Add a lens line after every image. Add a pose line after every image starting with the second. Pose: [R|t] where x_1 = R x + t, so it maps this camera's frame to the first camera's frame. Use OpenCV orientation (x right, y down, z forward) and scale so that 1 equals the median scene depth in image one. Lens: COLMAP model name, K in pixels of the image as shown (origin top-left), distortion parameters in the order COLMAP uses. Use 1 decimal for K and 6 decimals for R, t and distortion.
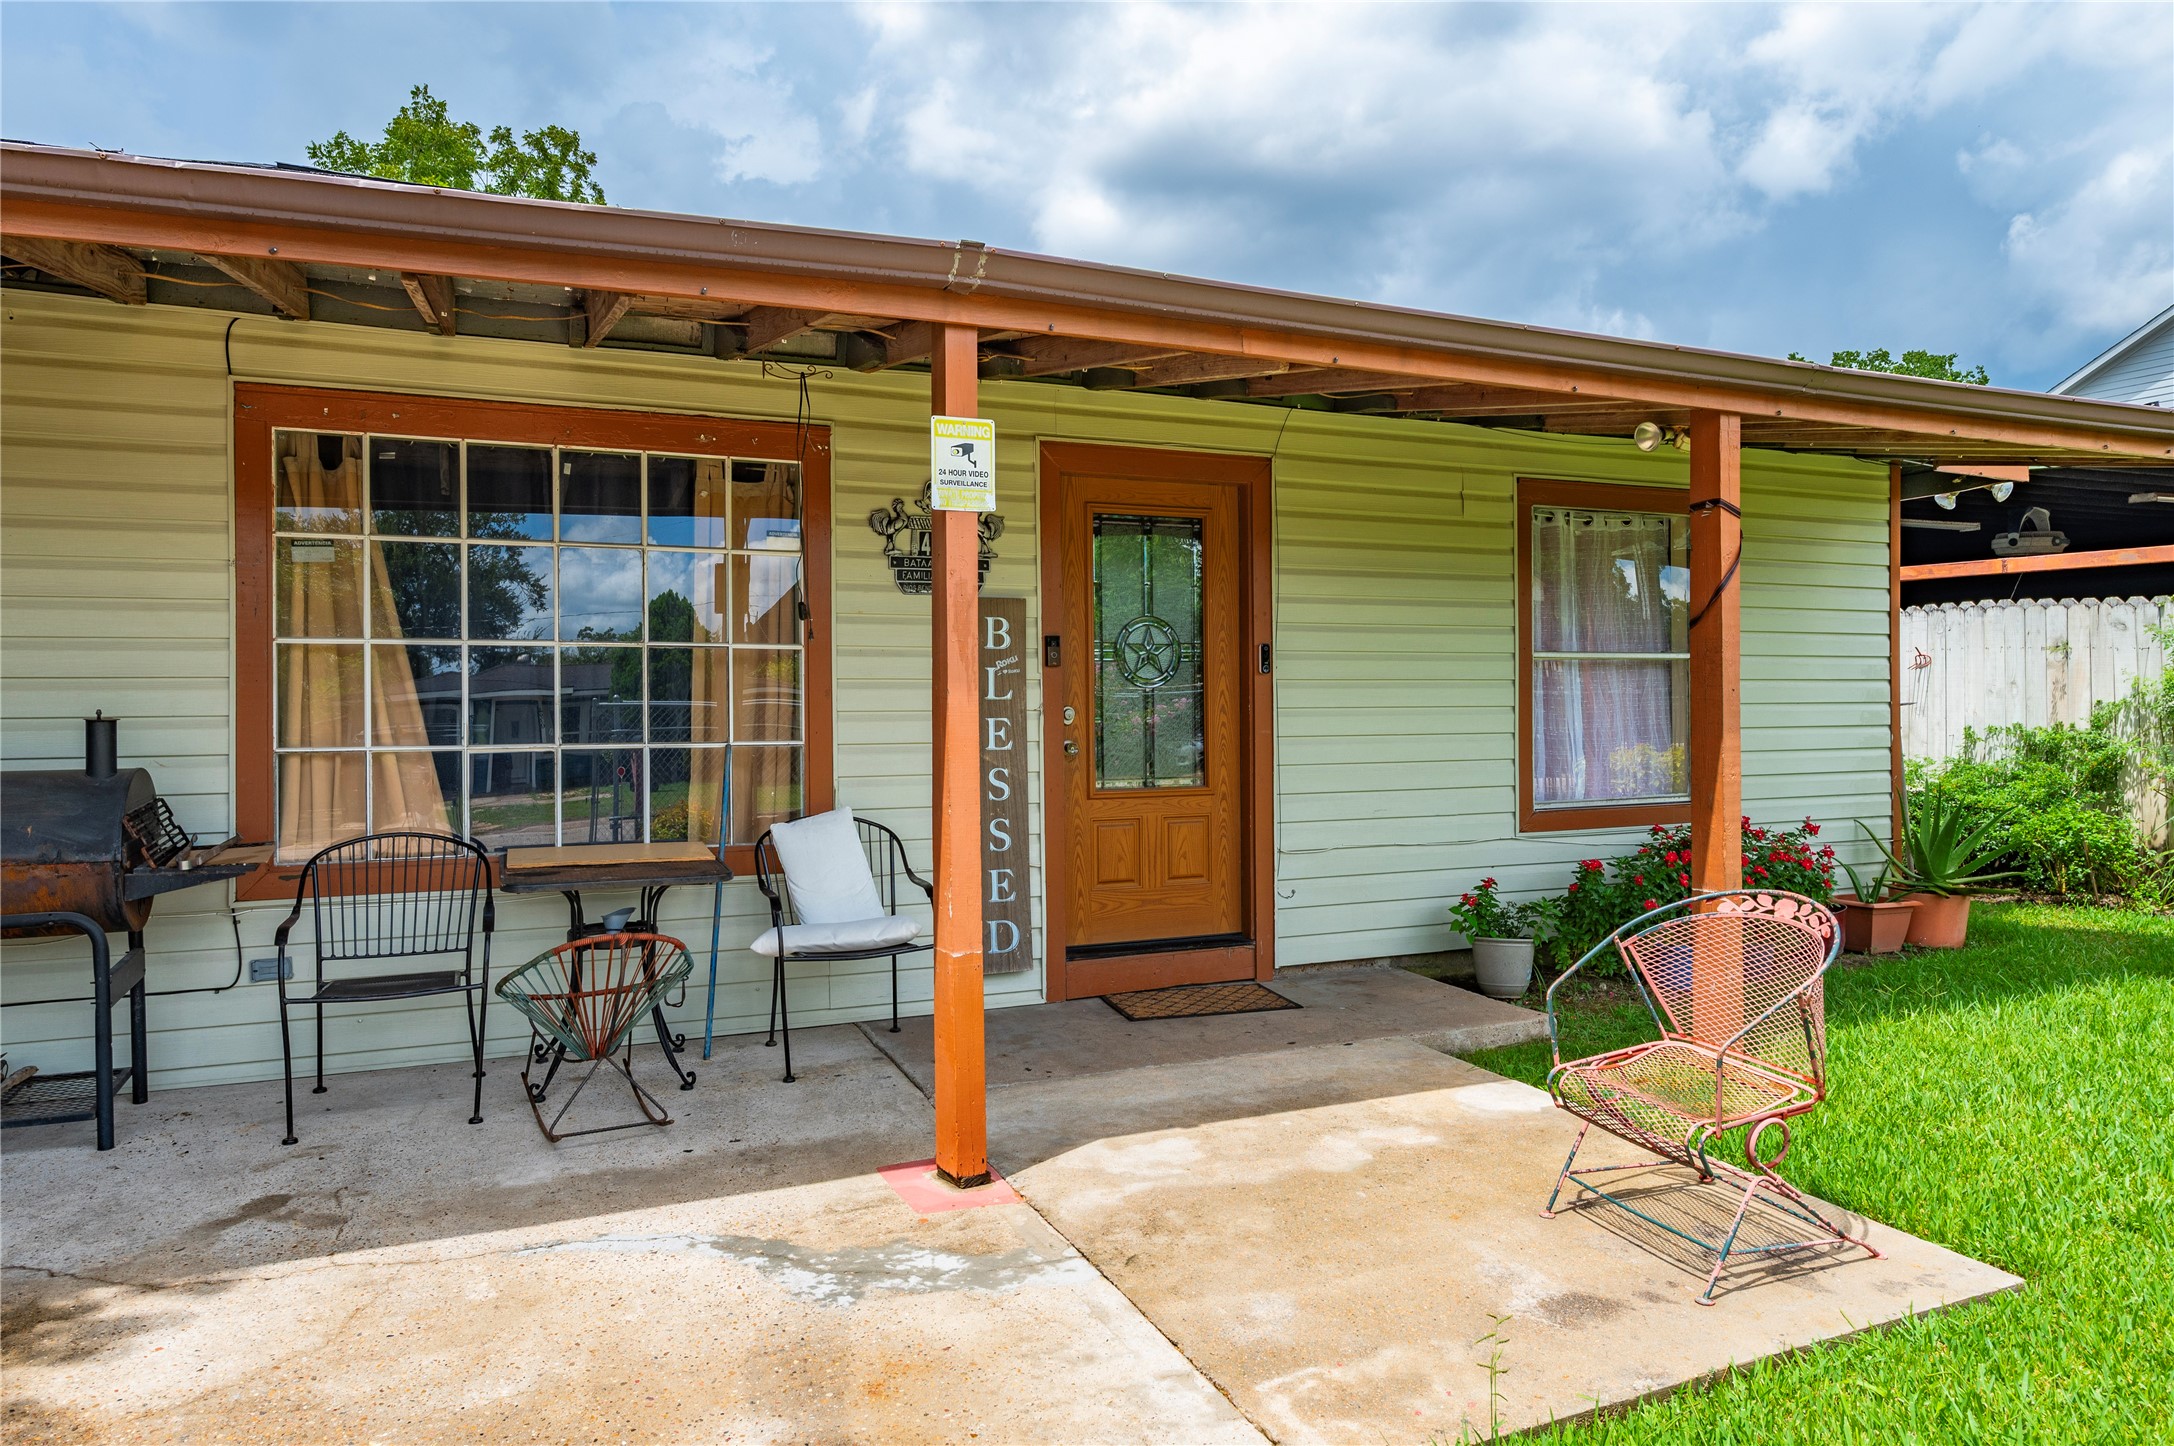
lens RADIAL K [[1387.3, 0, 1098.6], [0, 1387.3, 709.4], [0, 0, 1]] dist [-0.005550, -0.003826]
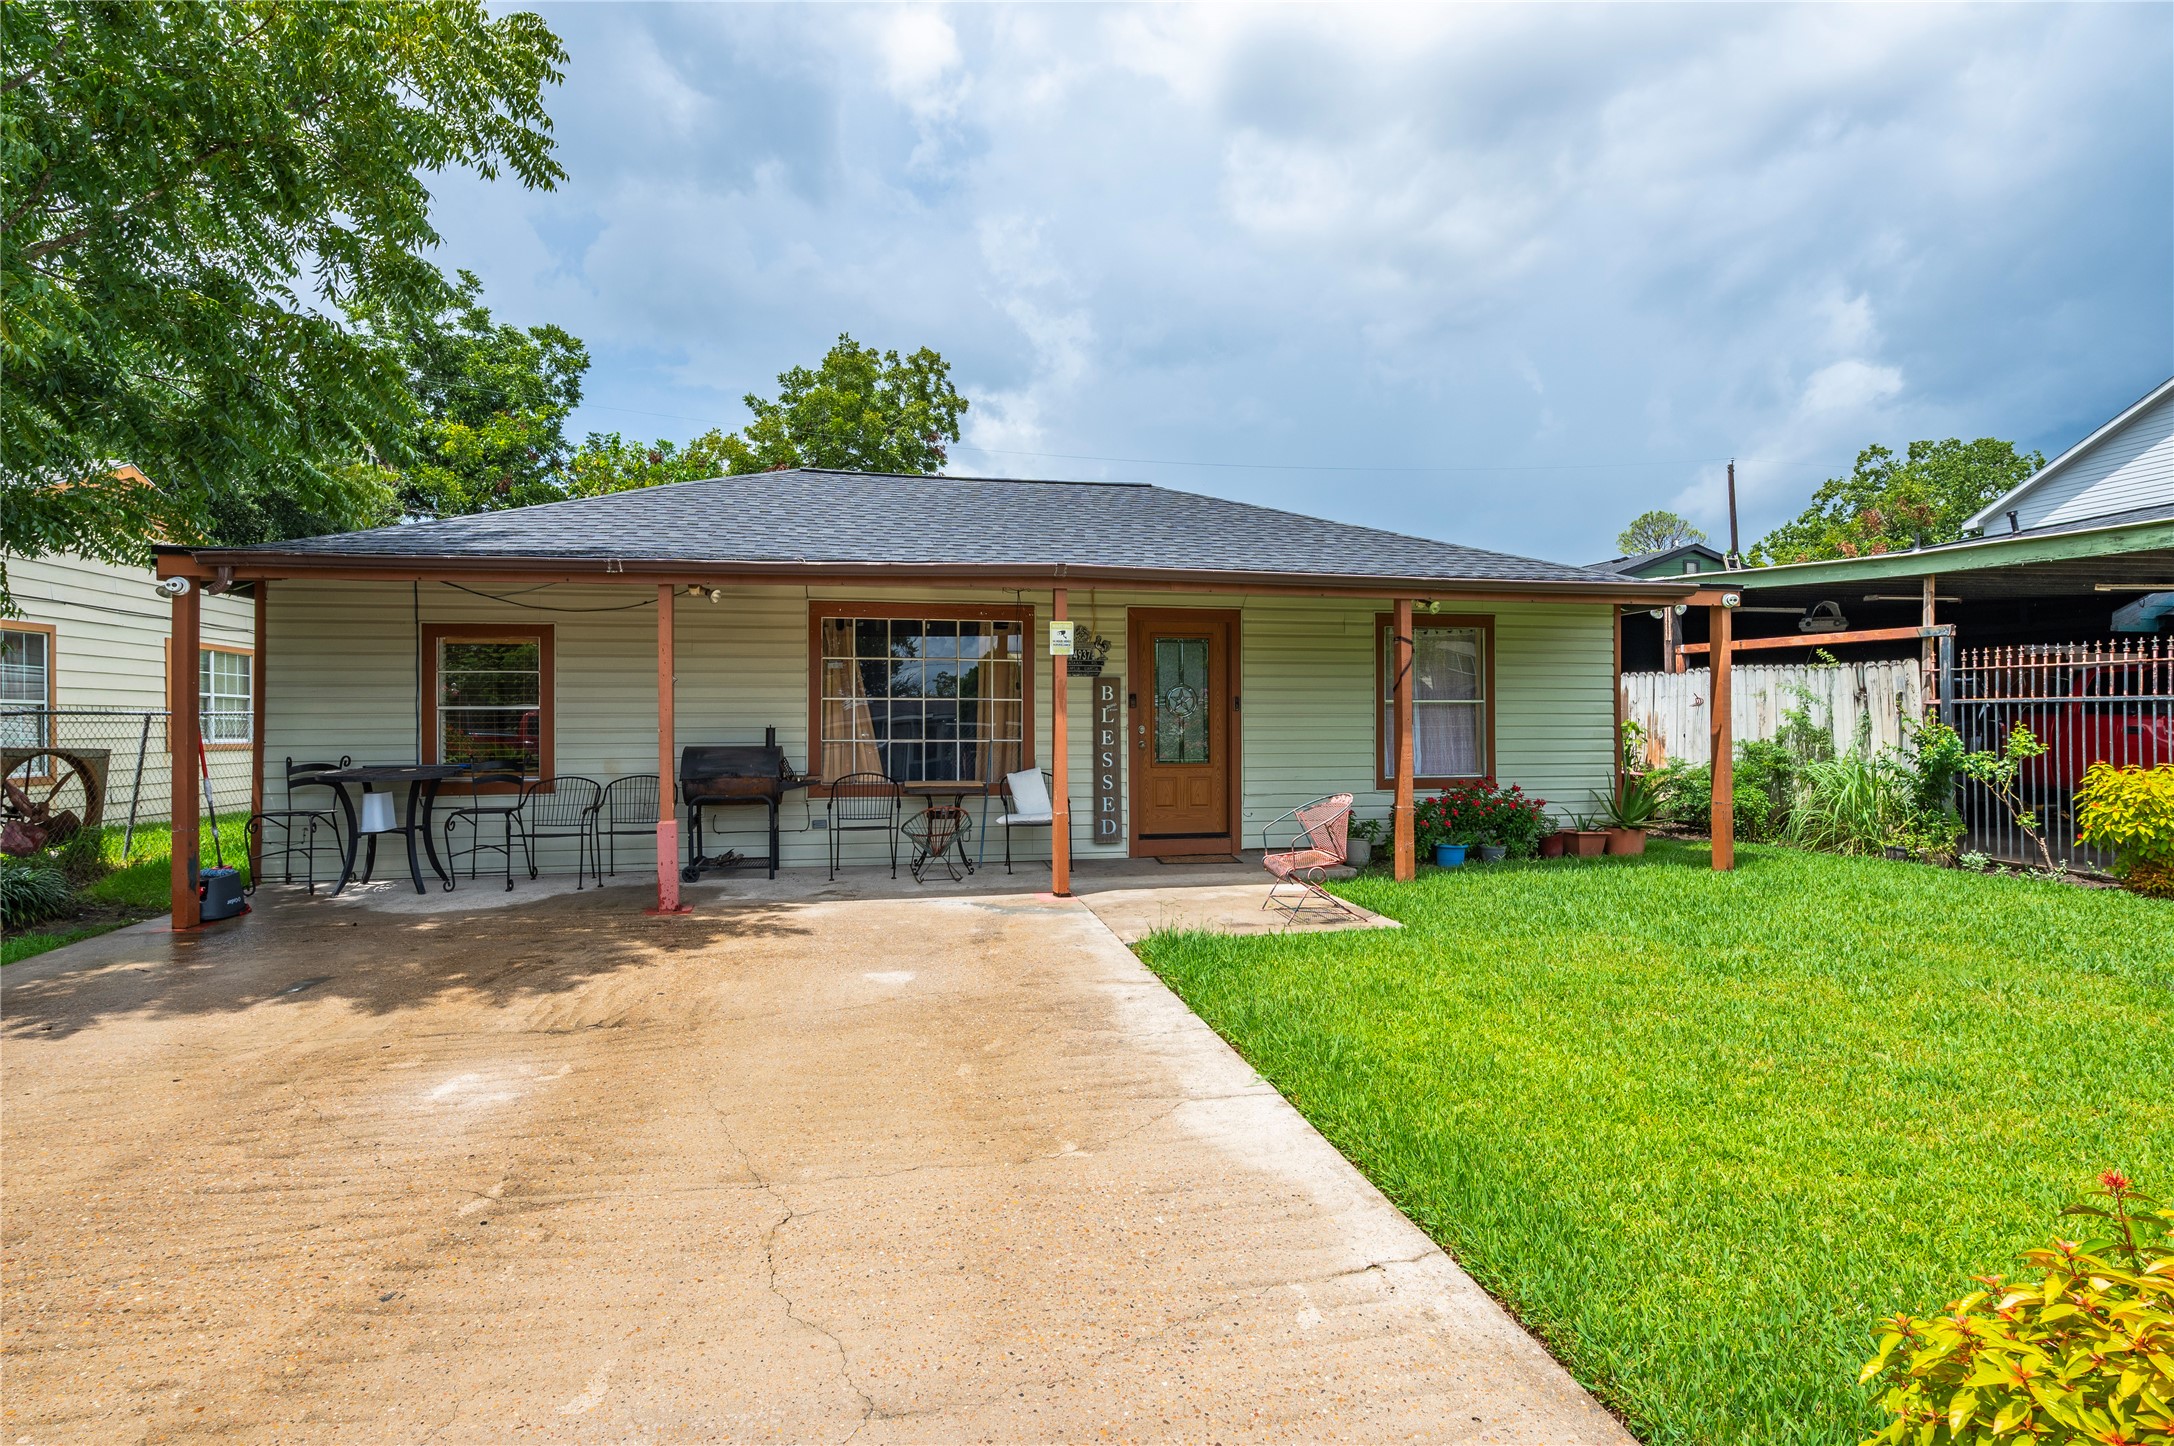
lens RADIAL K [[1058.1, 0, 1093.3], [0, 1058.1, 727.2], [0, 0, 1]] dist [-0.004195, -0.000403]
pose [[0.977238, 0.004837, -0.212091, 0.266453], [-0.005631, 0.999979, -0.003140, 0.006056], [0.212071, 0.004262, 0.977245, -0.680595]]
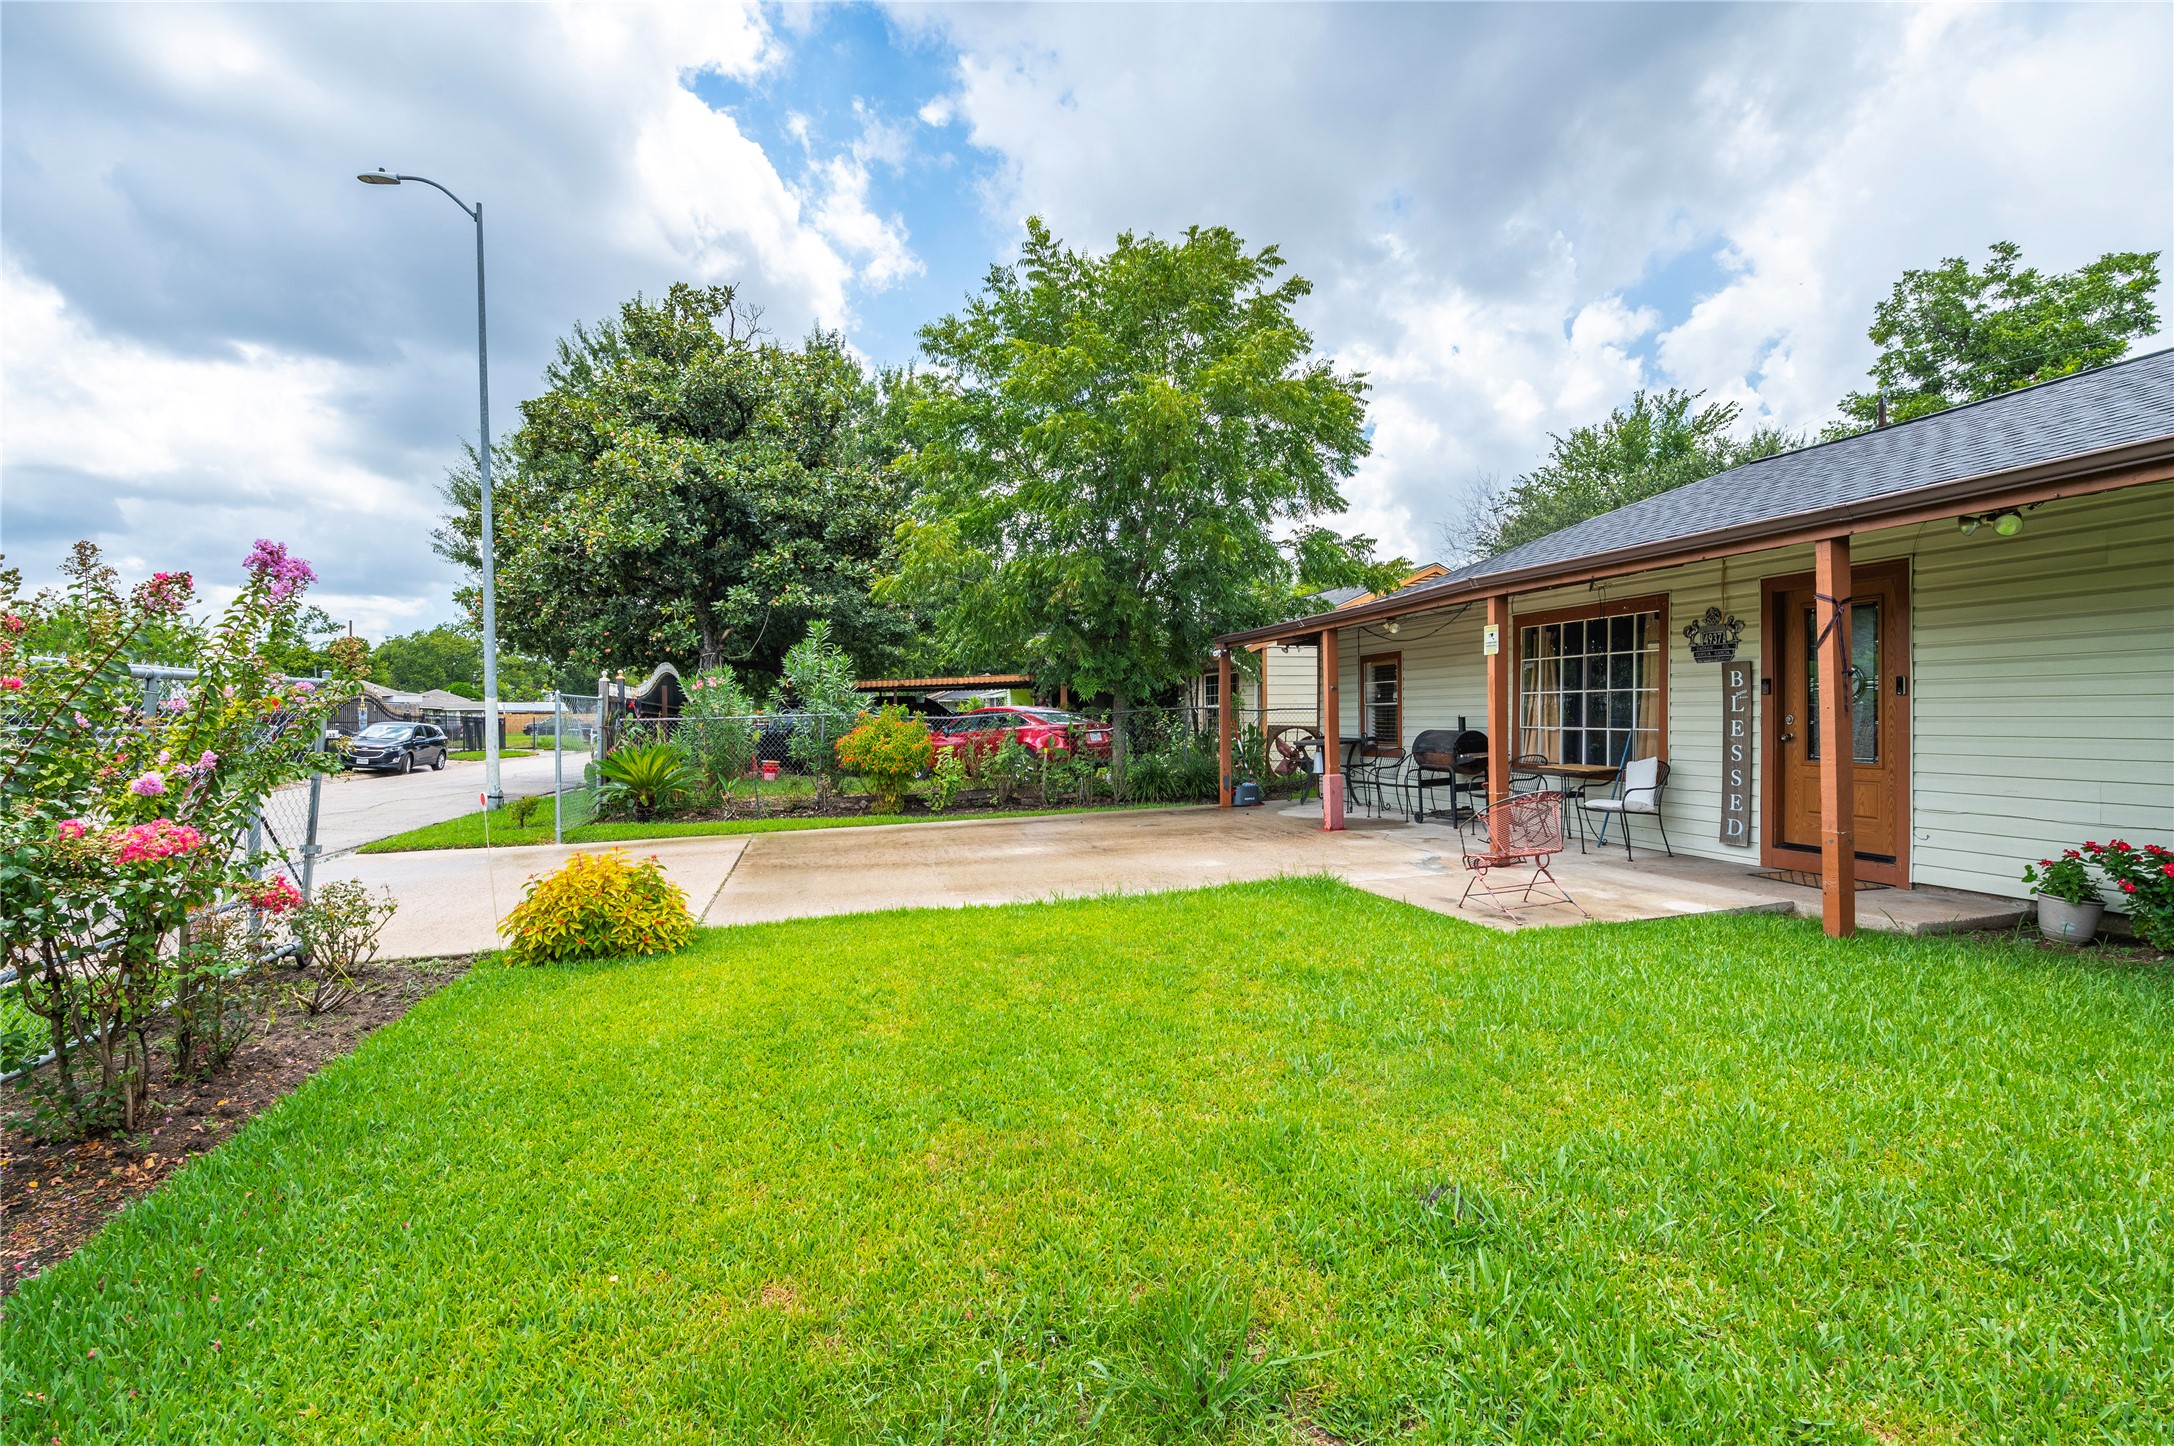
lens RADIAL K [[936.6, 0, 1090.8], [0, 936.6, 712.9], [0, 0, 1]] dist [-0.009338, -0.001228]
pose [[-0.140185, 0.004069, -0.990117, 1.387008], [-0.000371, 0.999991, 0.004162, -0.009879], [0.990125, 0.000951, -0.140182, 0.246593]]
